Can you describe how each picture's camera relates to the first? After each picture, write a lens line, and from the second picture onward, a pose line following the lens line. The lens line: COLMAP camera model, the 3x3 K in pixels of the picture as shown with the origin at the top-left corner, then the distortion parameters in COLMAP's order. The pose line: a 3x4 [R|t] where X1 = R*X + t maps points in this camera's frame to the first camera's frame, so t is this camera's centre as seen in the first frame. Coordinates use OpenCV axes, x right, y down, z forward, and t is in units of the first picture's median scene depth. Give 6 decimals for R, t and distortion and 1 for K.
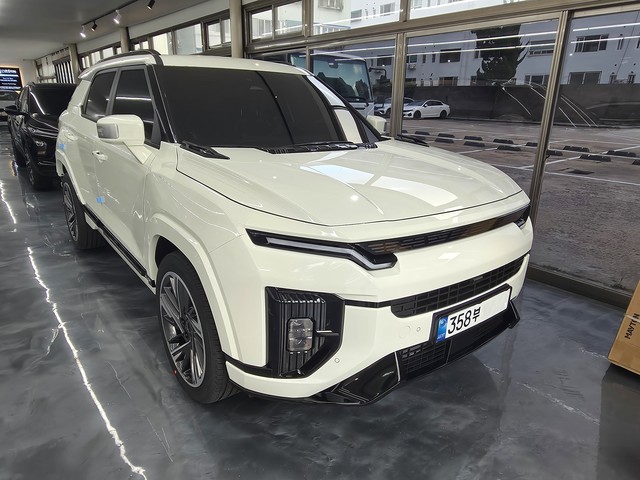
lens RADIAL K [[432.1, 0, 320.0], [0, 432.1, 240.0], [0, 0, 1]] dist [-0.001485, -0.000419]
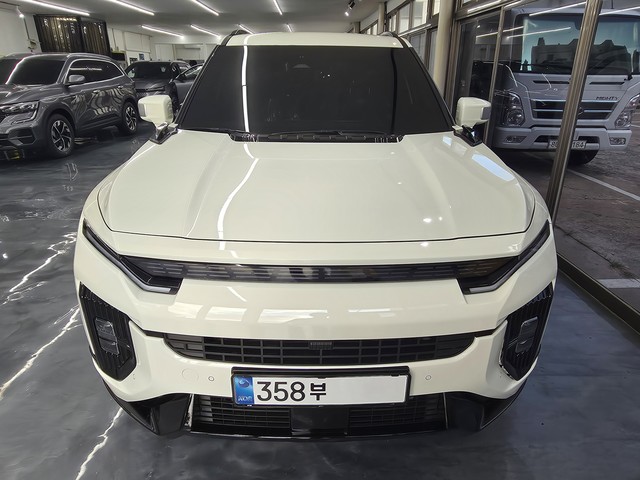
lens RADIAL K [[429.9, 0, 320.0], [0, 429.9, 240.0], [0, 0, 1]] dist [-0.006152, -0.003852]
pose [[0.802336, 0.198700, -0.562828, 0.749790], [-0.165317, 0.980050, 0.110328, -0.157679], [0.573521, 0.004525, 0.819178, 0.443818]]
